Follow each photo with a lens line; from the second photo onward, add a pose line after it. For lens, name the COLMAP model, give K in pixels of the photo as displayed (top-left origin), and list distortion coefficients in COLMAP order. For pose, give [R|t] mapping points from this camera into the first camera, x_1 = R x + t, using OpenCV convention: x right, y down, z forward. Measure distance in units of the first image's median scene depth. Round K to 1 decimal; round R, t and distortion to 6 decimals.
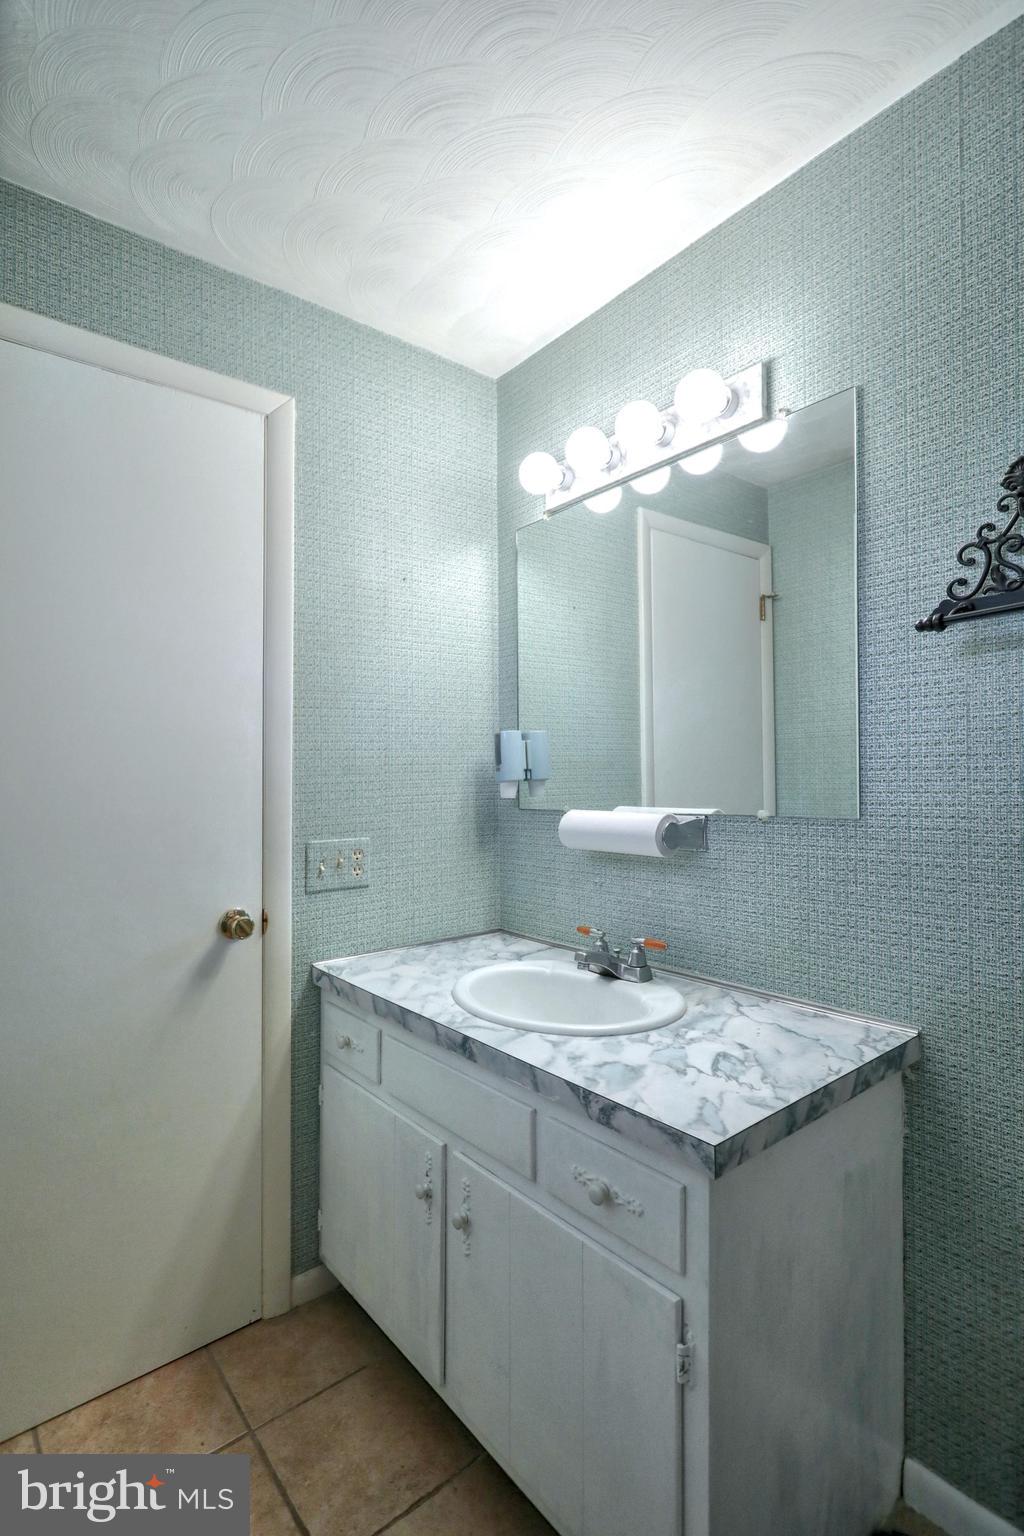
lens RADIAL K [[752.4, 0, 512.4], [0, 752.4, 765.3], [0, 0, 1]] dist [-0.002838, 0.002014]
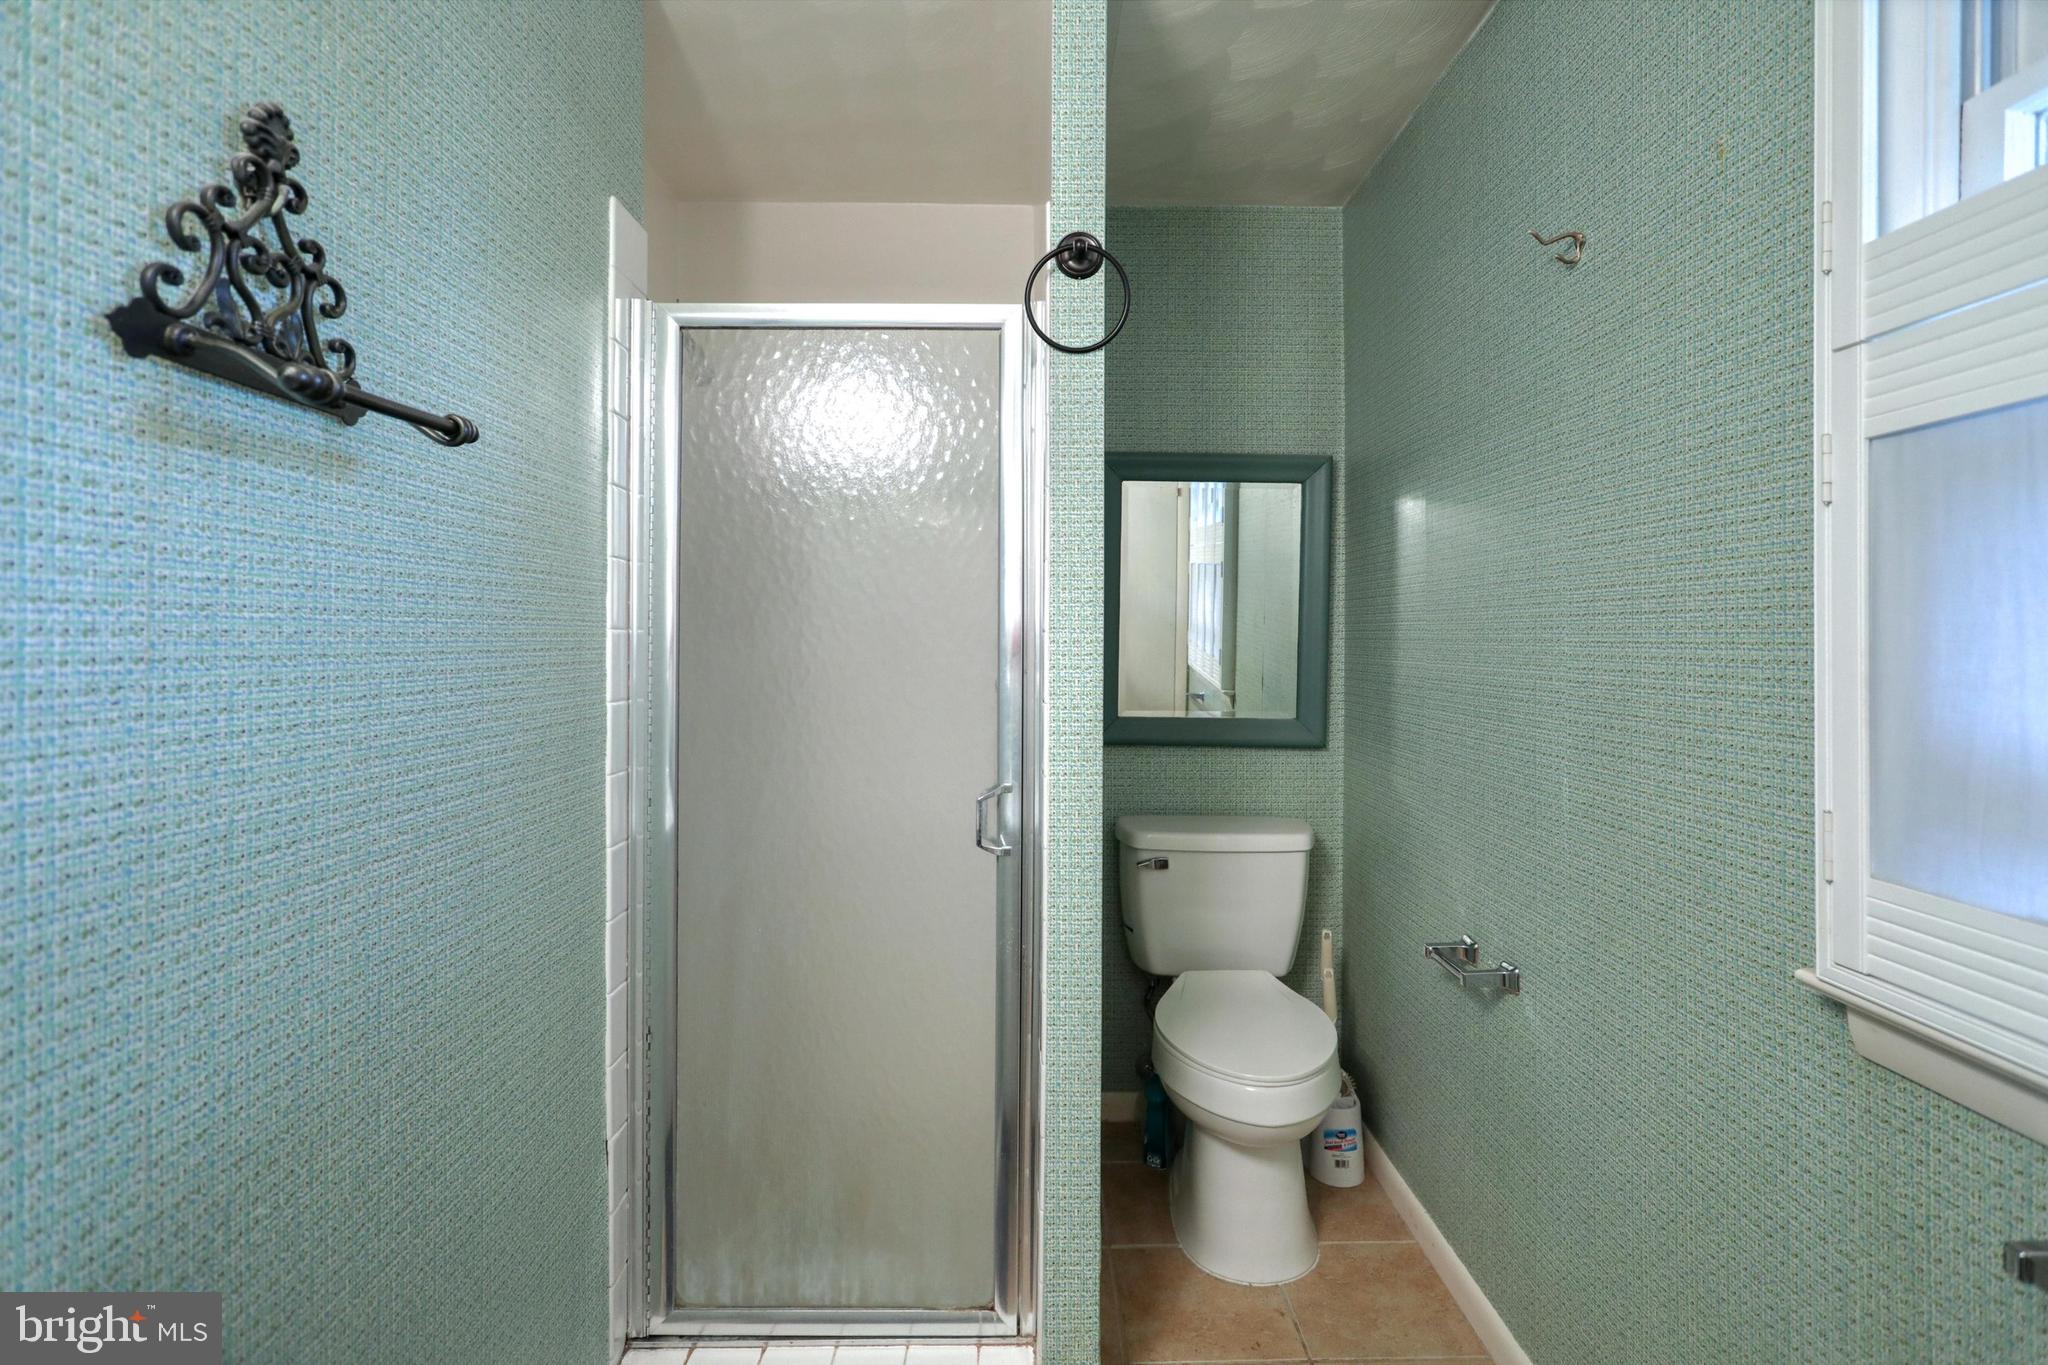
lens RADIAL K [[1003.3, 0, 1024.7], [0, 1003.3, 669.5], [0, 0, 1]] dist [-0.002838, 0.002014]
pose [[-0.779206, -0.001451, 0.626766, -0.176367], [0.003990, 0.999966, 0.007276, -0.010618], [-0.626755, 0.008170, -0.779174, 1.149394]]
